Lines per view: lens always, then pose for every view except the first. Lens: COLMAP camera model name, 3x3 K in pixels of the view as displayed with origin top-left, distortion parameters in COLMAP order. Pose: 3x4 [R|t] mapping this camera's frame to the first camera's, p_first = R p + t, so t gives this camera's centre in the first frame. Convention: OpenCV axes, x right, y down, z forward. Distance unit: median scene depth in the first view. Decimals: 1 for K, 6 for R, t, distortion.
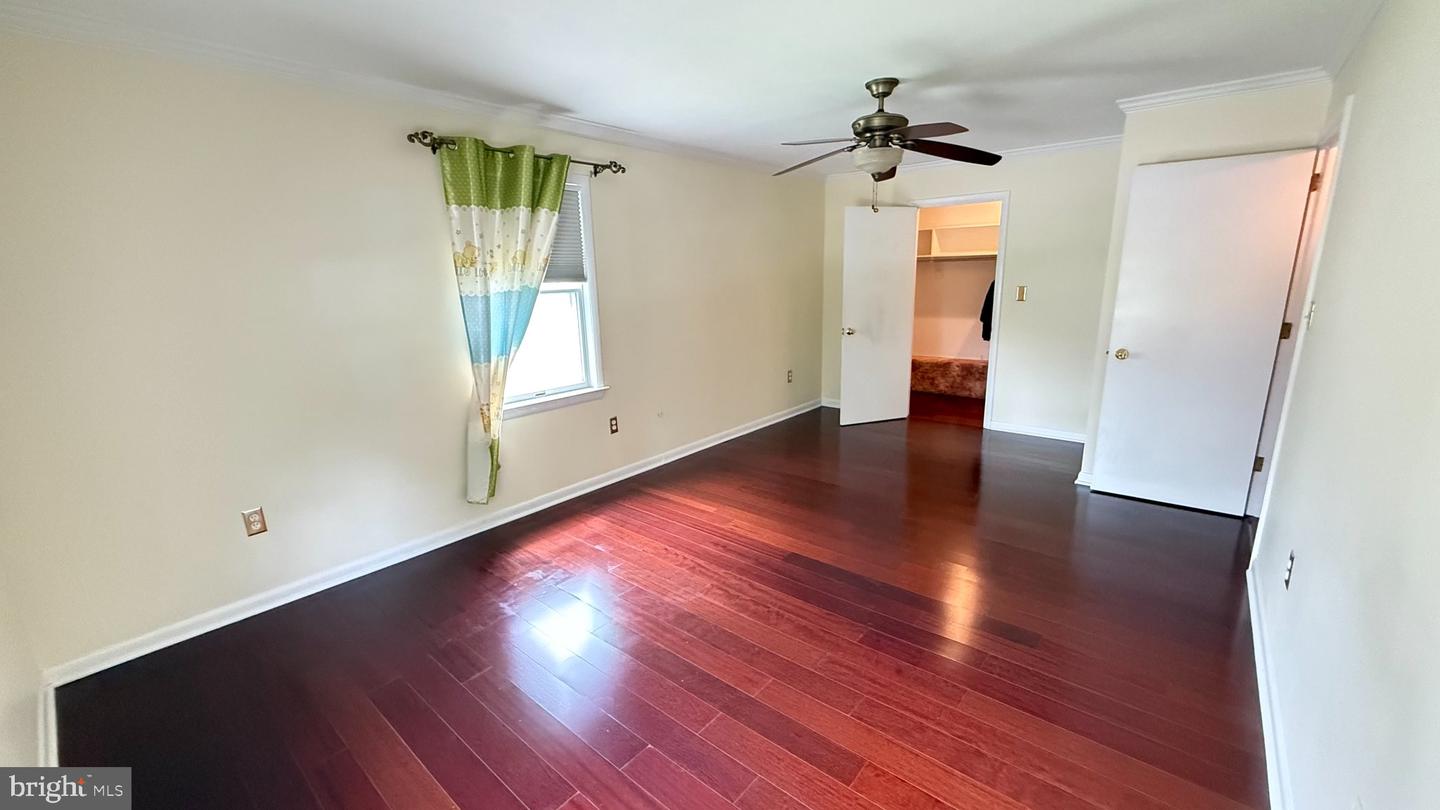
lens RADIAL K [[569.6, 0, 720.0], [0, 569.6, 405.0], [0, 0, 1]] dist [0.000627, 0.000025]
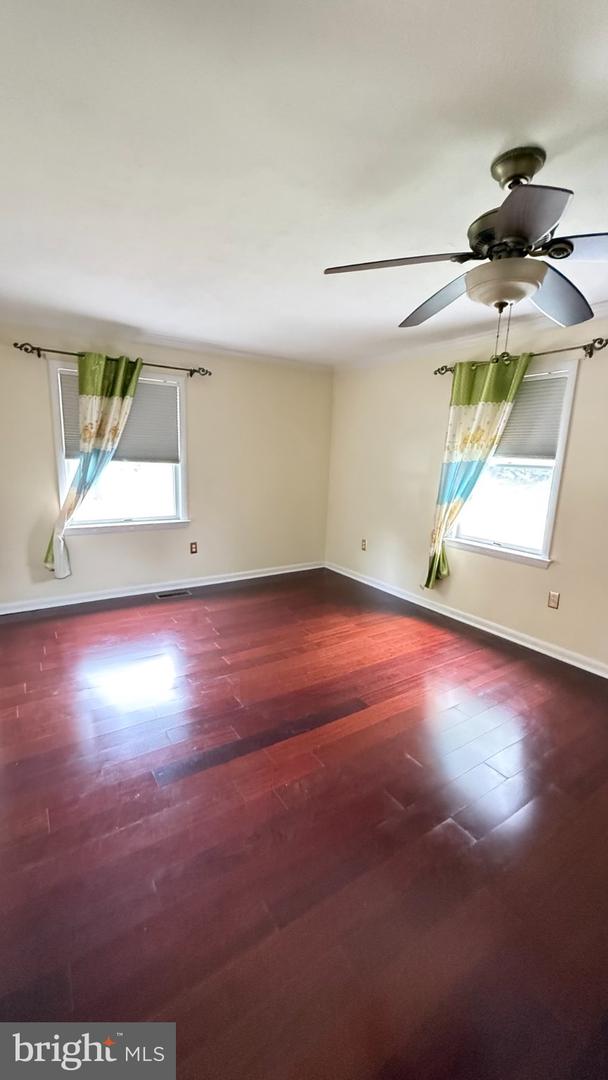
lens RADIAL K [[441.6, 0, 304.0], [0, 441.6, 540.0], [0, 0, 1]] dist [-0.000581, -0.000020]
pose [[-0.279550, 0.214526, -0.935858, 0.818163], [-0.230702, 0.931155, 0.282361, -0.231223], [0.932002, 0.294838, -0.210813, 0.889648]]
